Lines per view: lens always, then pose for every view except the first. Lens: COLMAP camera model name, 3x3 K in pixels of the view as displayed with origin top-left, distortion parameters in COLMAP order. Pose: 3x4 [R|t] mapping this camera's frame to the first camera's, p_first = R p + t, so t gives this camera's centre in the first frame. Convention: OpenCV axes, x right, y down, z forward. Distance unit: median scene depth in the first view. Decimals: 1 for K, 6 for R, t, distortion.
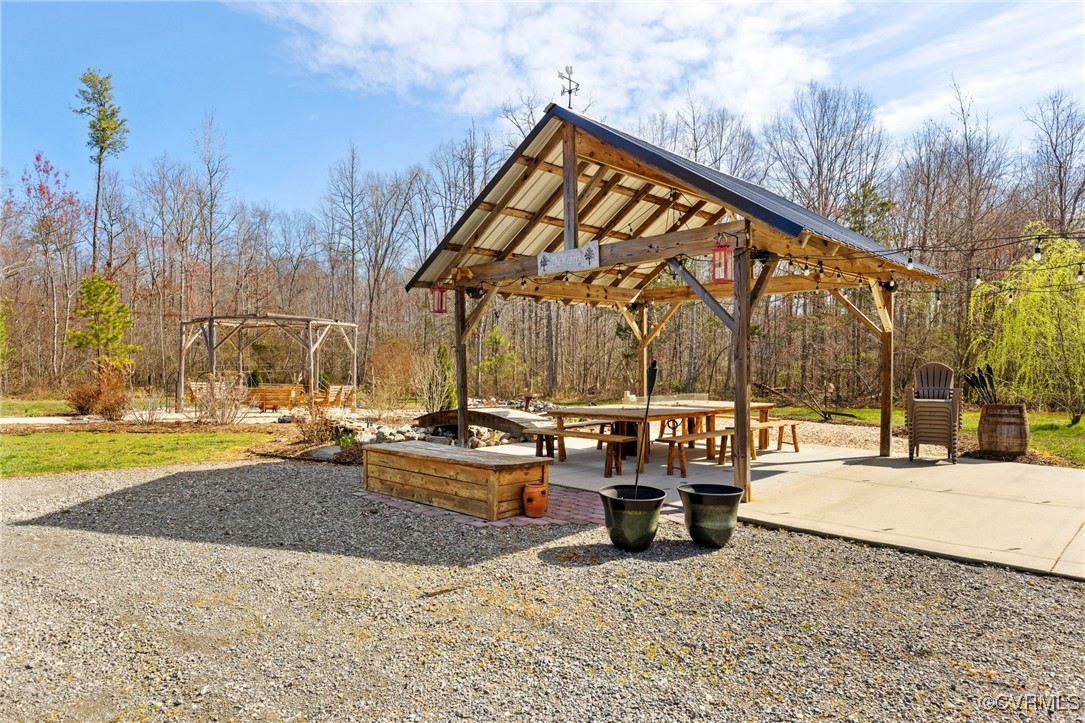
lens RADIAL K [[679.7, 0, 542.1], [0, 679.7, 361.2], [0, 0, 1]] dist [0.026772, 0.000294]
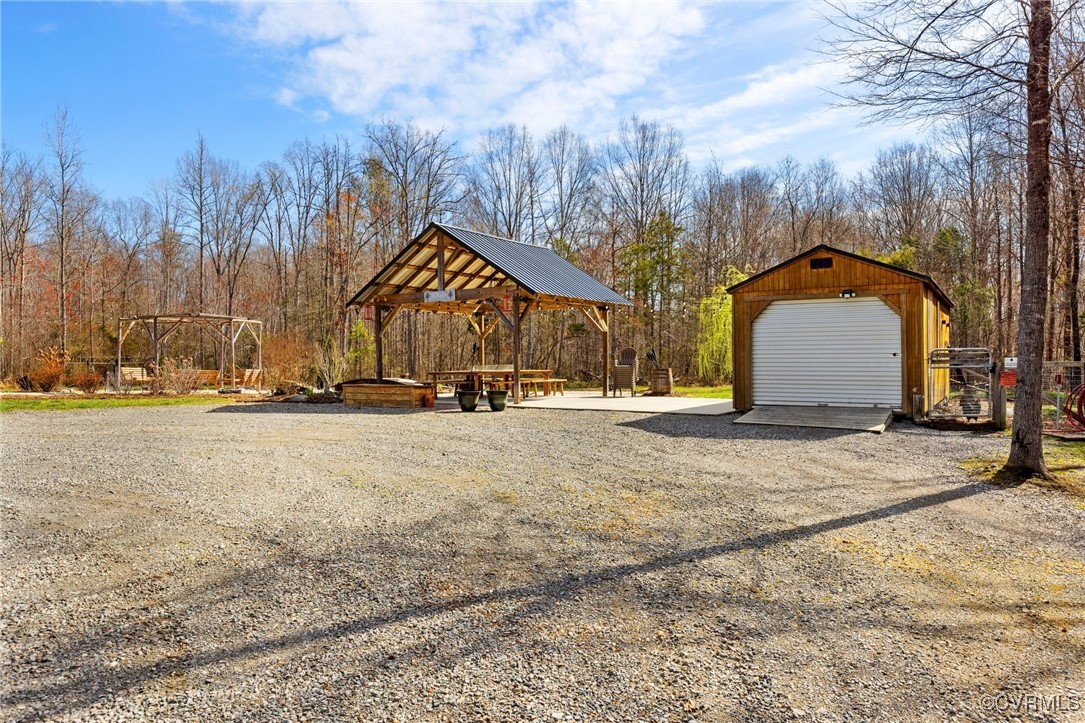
lens RADIAL K [[762.5, 0, 548.9], [0, 762.5, 357.5], [0, 0, 1]] dist [0.035255, -0.000232]
pose [[0.977699, -0.001028, 0.210007, -0.102470], [0.001302, 0.999998, -0.001168, 0.033368], [-0.210005, 0.001416, 0.977699, -1.075758]]
